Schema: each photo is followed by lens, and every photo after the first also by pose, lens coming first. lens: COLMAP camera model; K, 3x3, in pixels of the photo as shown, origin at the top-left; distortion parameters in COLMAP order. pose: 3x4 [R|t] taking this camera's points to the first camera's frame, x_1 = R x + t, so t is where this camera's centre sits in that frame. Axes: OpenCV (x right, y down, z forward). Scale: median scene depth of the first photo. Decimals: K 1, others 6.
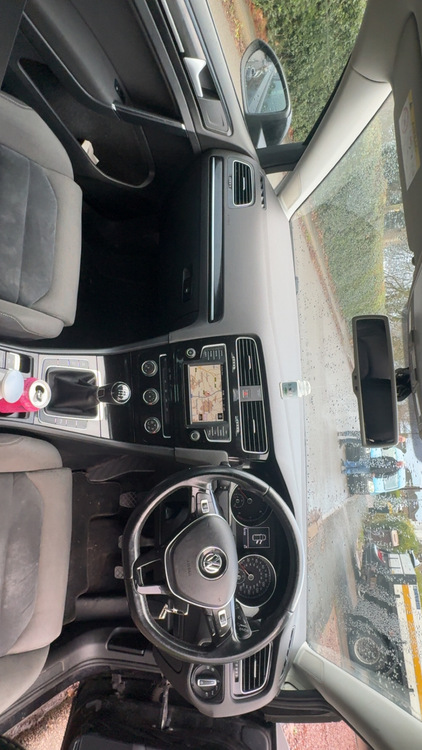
lens RADIAL K [[572.0, 0, 212.0], [0, 572.0, 373.0], [0, 0, 1]] dist [0.003394, -0.000110]
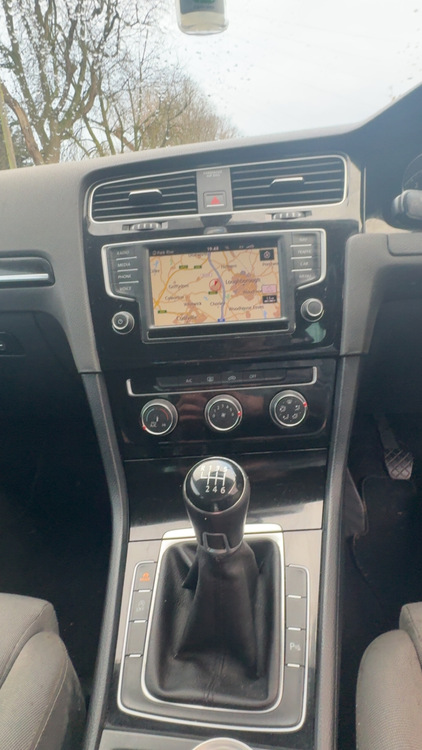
lens RADIAL K [[572.0, 0, 213.4], [0, 572.0, 376.0], [0, 0, 1]] dist [0.003394, -0.000110]
pose [[-0.010929, -0.999777, 0.018093, -0.086522], [0.999540, -0.010411, 0.028475, 0.021059], [-0.028281, 0.018396, 0.999431, 0.562163]]
